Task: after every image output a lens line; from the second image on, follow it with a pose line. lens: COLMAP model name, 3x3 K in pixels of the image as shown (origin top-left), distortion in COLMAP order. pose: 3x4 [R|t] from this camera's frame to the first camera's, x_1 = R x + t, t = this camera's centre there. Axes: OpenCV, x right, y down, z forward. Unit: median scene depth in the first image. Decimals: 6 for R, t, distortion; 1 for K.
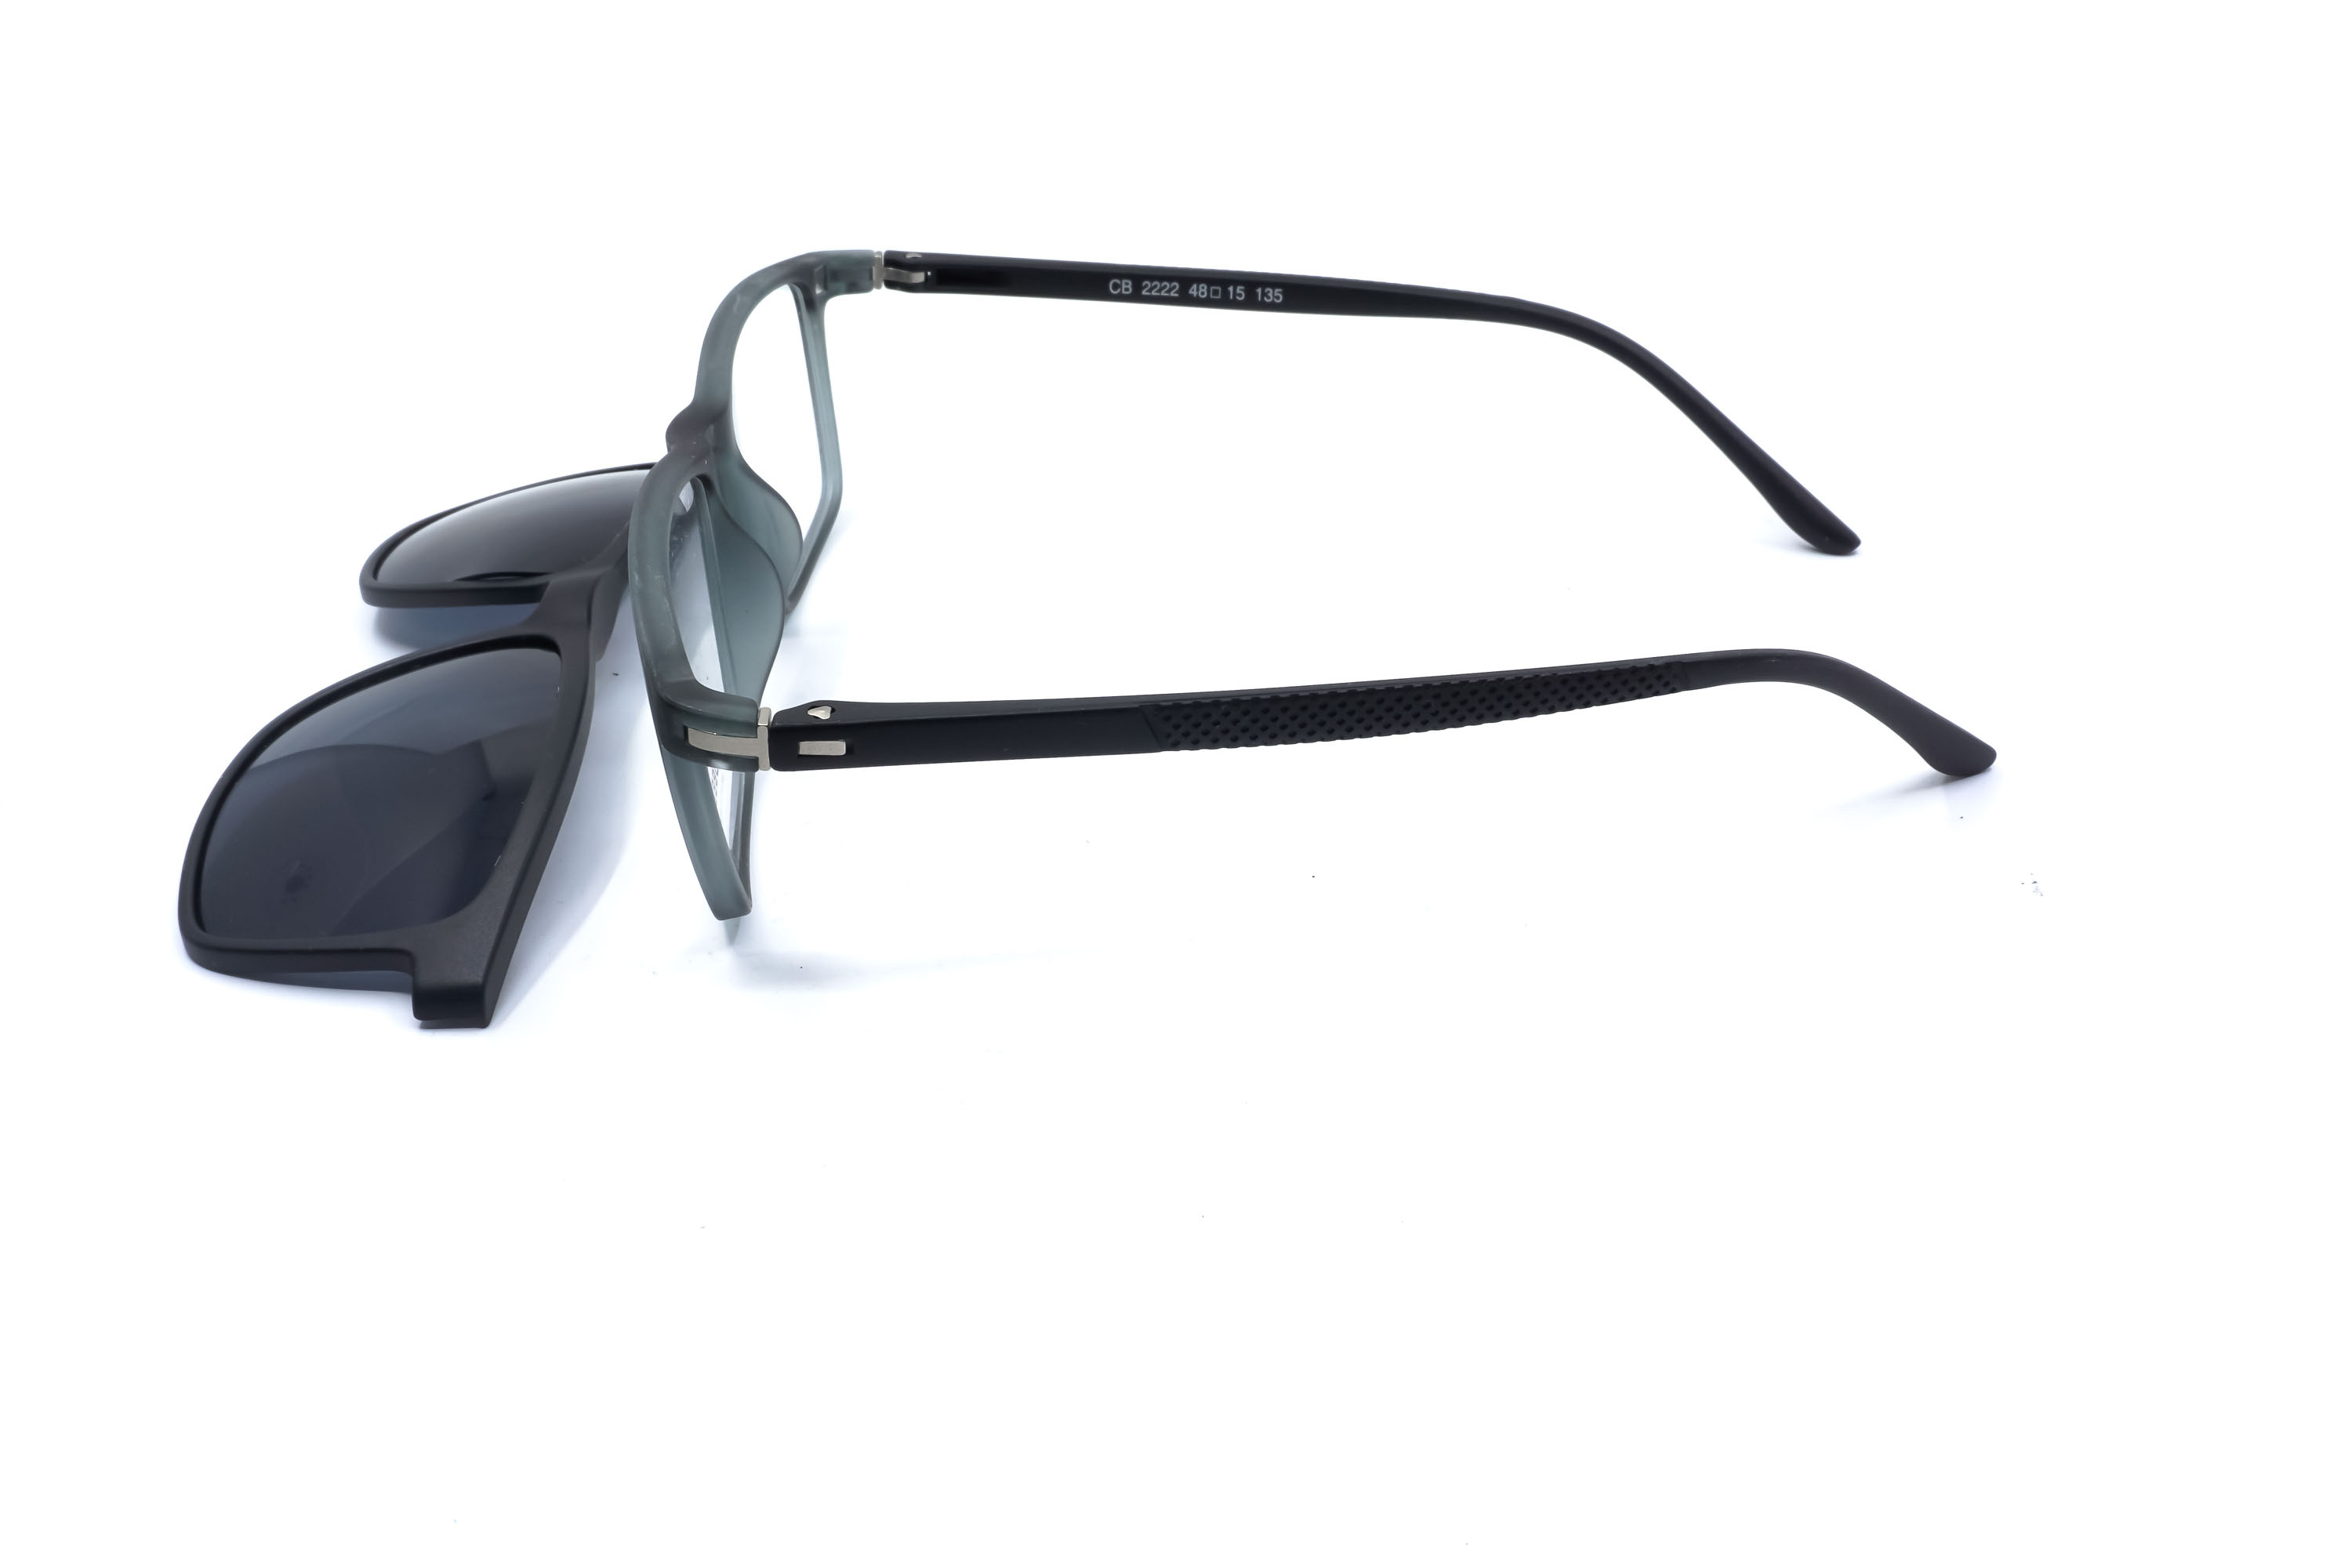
lens RADIAL K [[2296.1, 0, 1169.7], [0, 2296.1, 792.5], [0, 0, 1]] dist [0.018605, 0.000000]
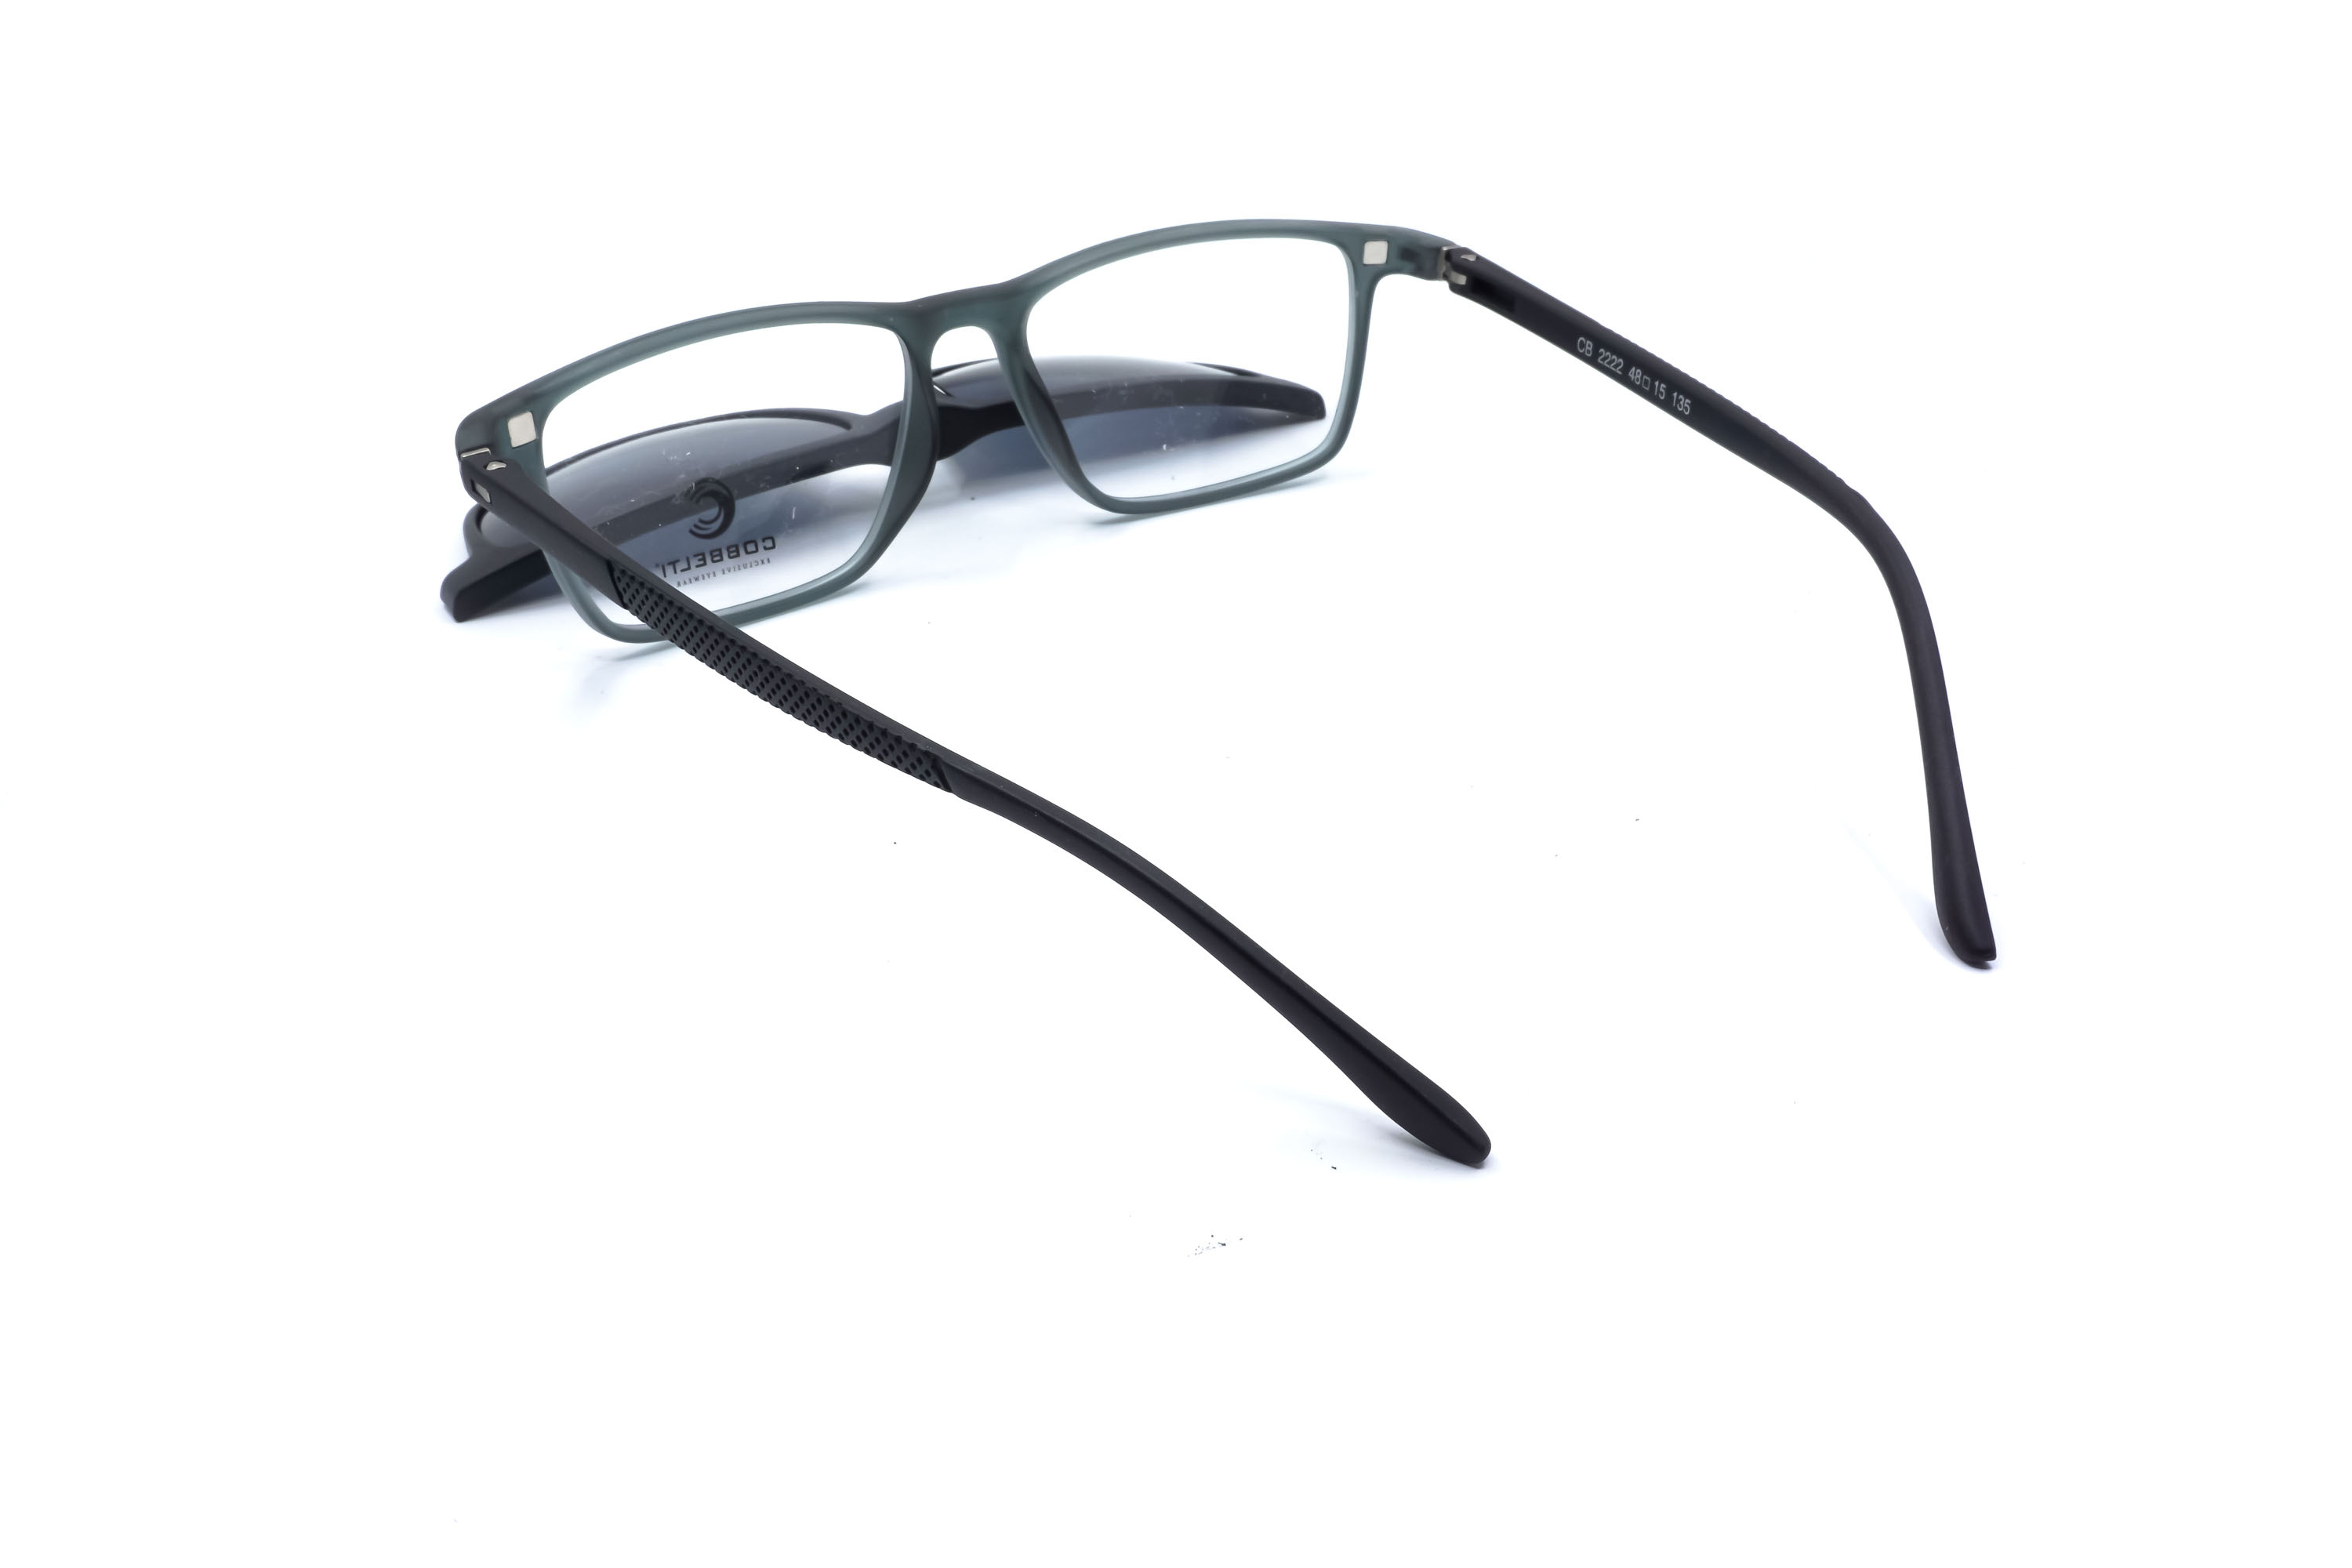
lens RADIAL K [[2296.1, 0, 1173.5], [0, 2296.1, 784.9], [0, 0, 1]] dist [0.018605, 0.000000]
pose [[0.500782, 0.431452, -0.750377, 0.668520], [-0.423492, 0.878197, 0.222319, -0.202260], [0.754899, 0.206445, 0.622502, 0.340862]]
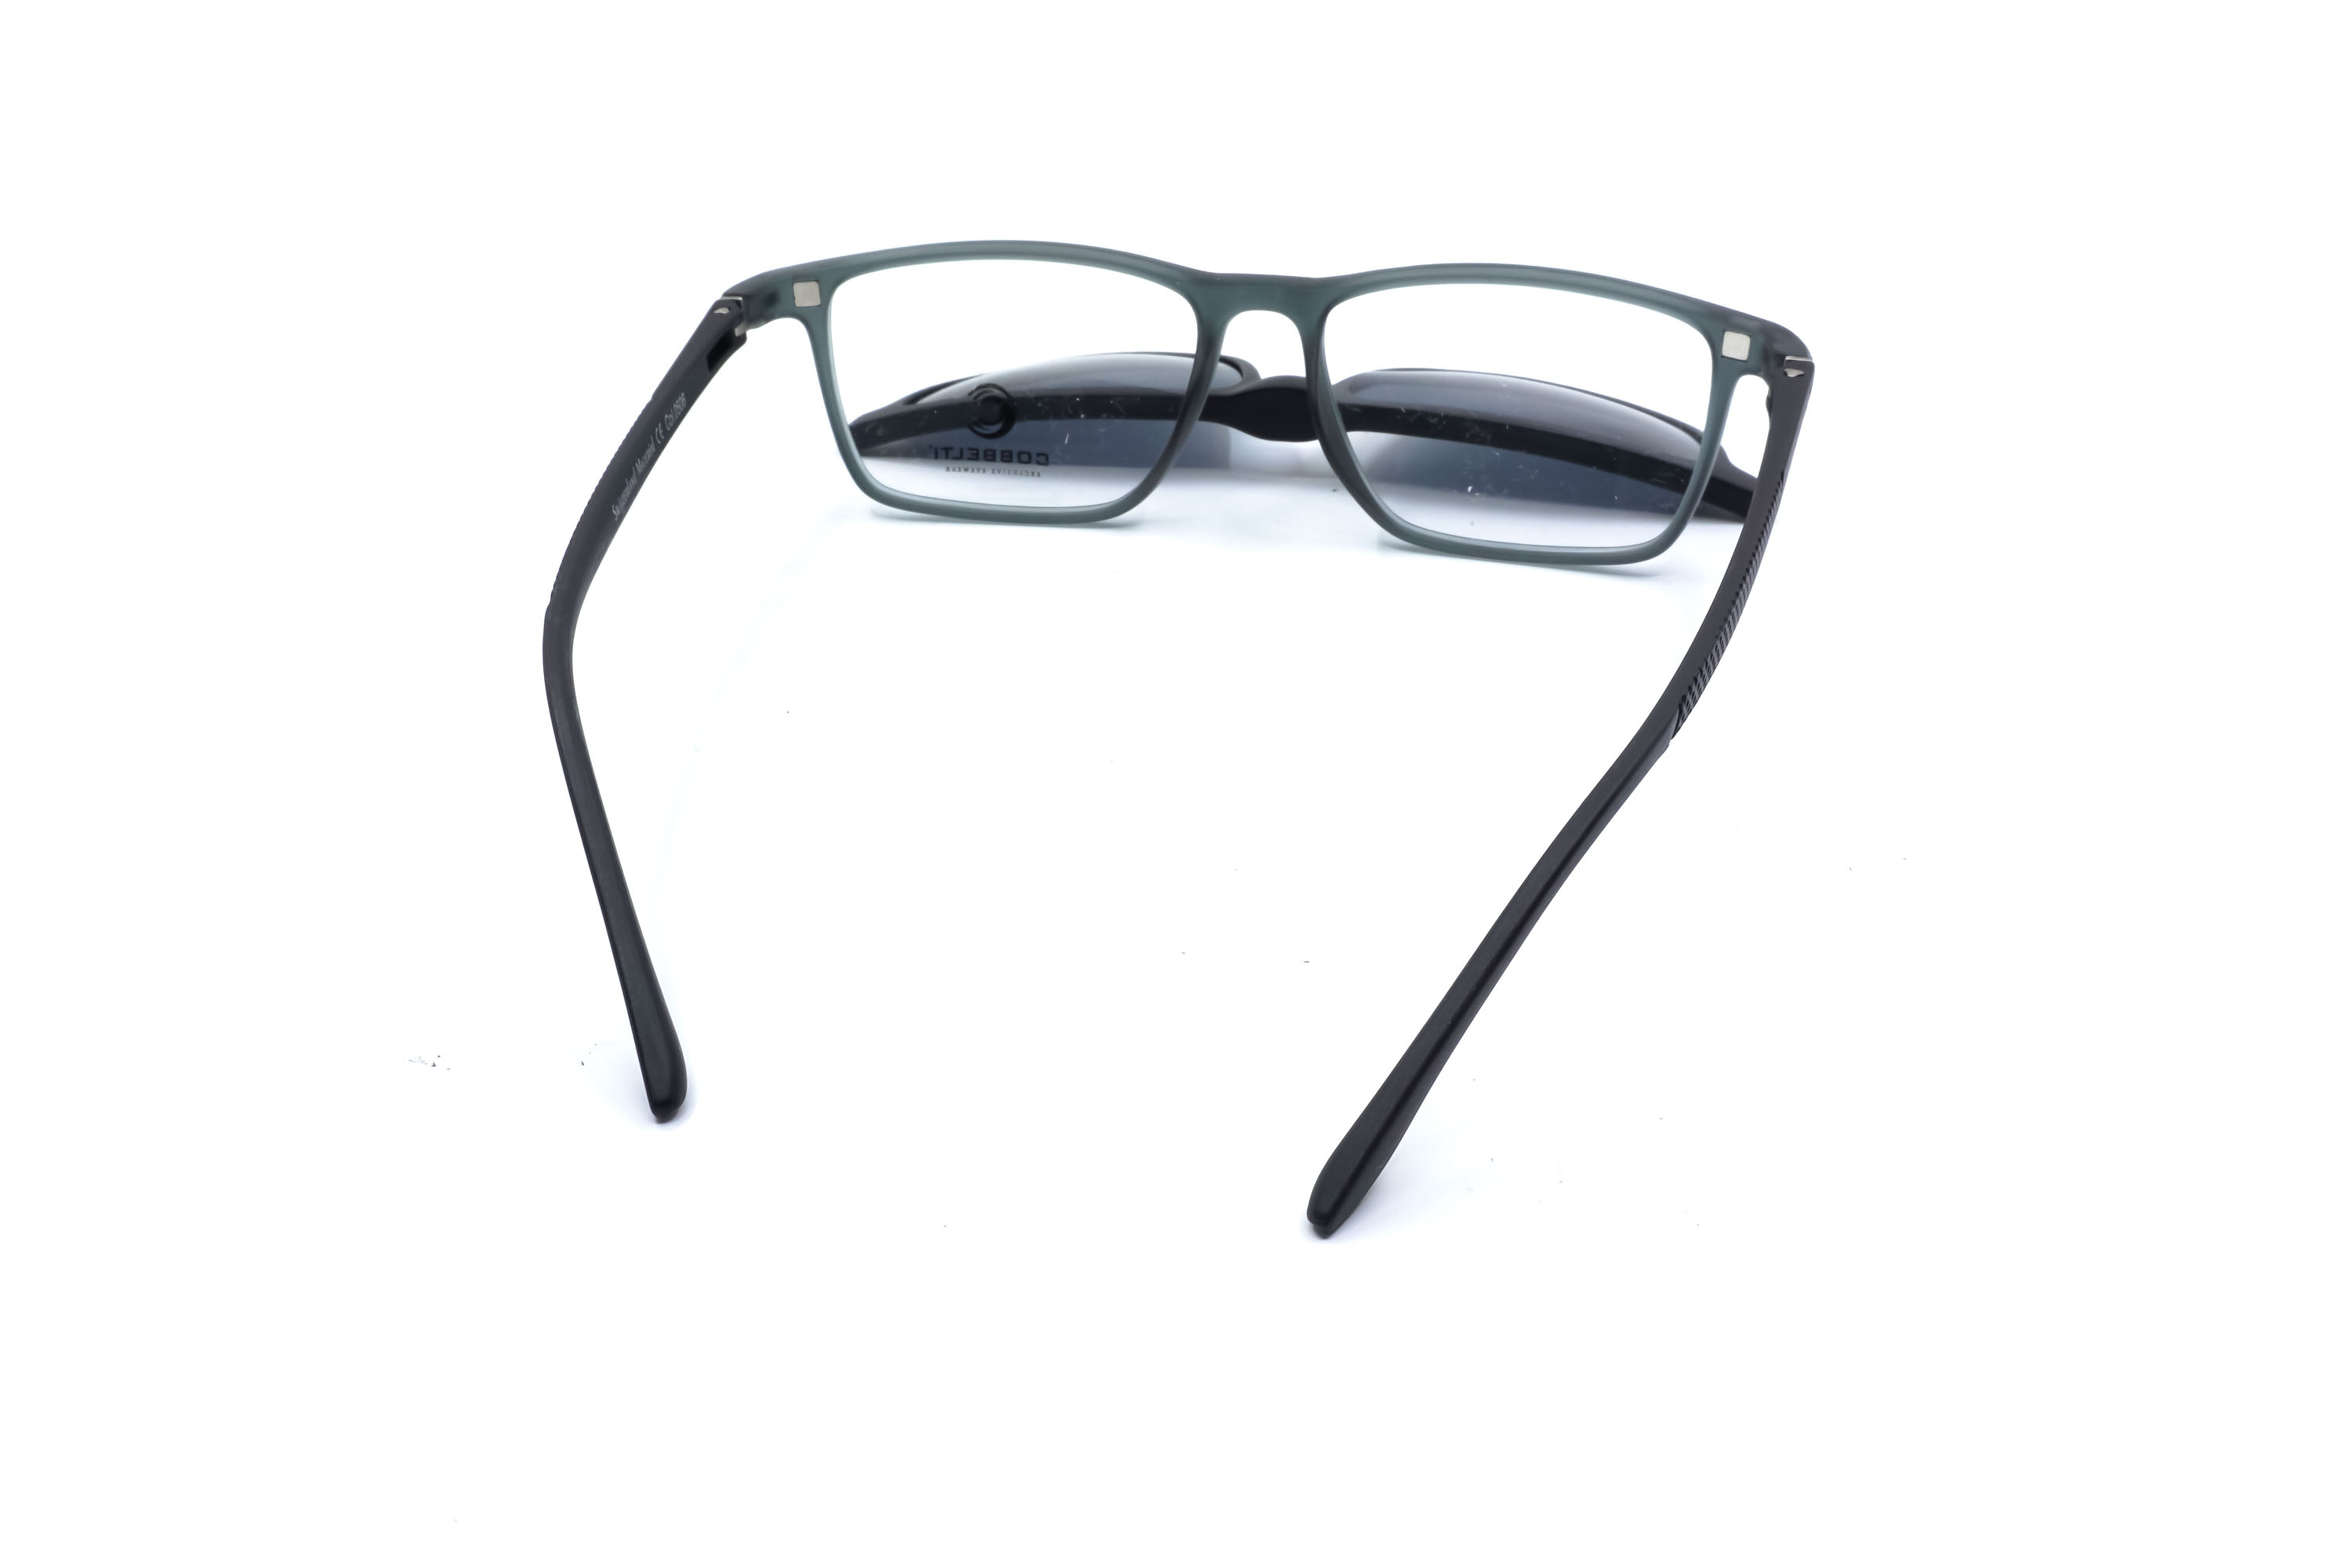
lens RADIAL K [[2296.1, 0, 1178.0], [0, 2296.1, 782.3], [0, 0, 1]] dist [0.018605, 0.000000]
pose [[-0.262659, 0.490533, -0.830895, 0.739553], [-0.459933, 0.693355, 0.554726, -0.501930], [0.848217, 0.527860, 0.043496, 0.858853]]
